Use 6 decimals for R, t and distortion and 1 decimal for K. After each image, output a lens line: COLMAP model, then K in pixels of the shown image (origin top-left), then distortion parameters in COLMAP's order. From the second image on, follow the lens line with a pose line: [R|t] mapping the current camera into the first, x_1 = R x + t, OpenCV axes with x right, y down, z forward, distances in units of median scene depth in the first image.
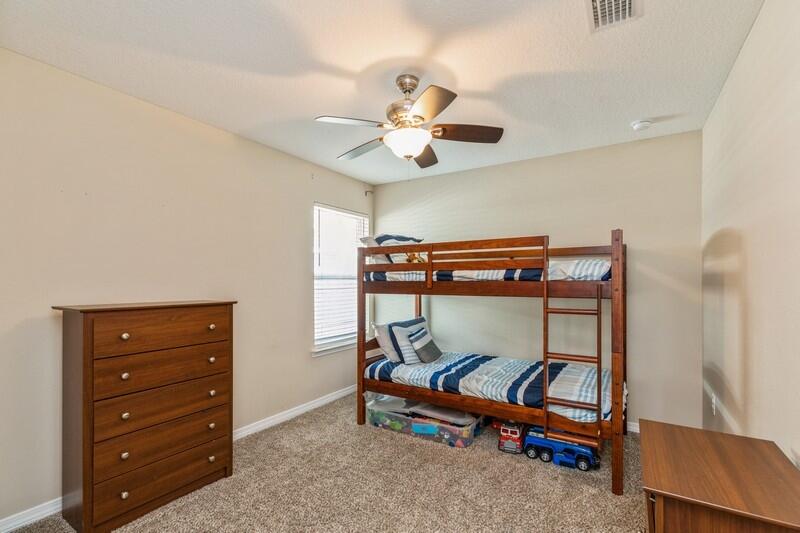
lens RADIAL K [[362.2, 0, 404.4], [0, 362.2, 272.3], [0, 0, 1]] dist [0.001753, -0.000228]
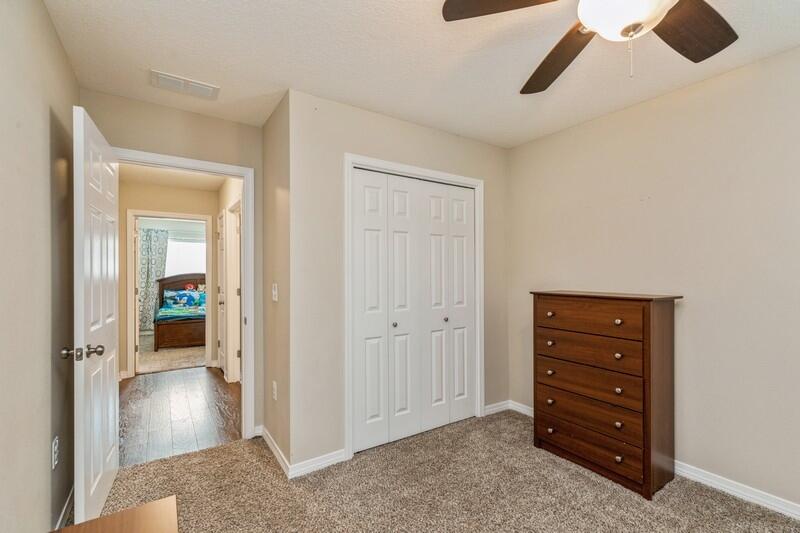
lens RADIAL K [[362.2, 0, 404.4], [0, 362.2, 272.3], [0, 0, 1]] dist [0.001753, -0.000228]
pose [[-0.392142, 0.000947, -0.919904, 0.602459], [0.016303, 0.999850, -0.005921, 0.016639], [0.919760, -0.017319, -0.392098, 0.902551]]
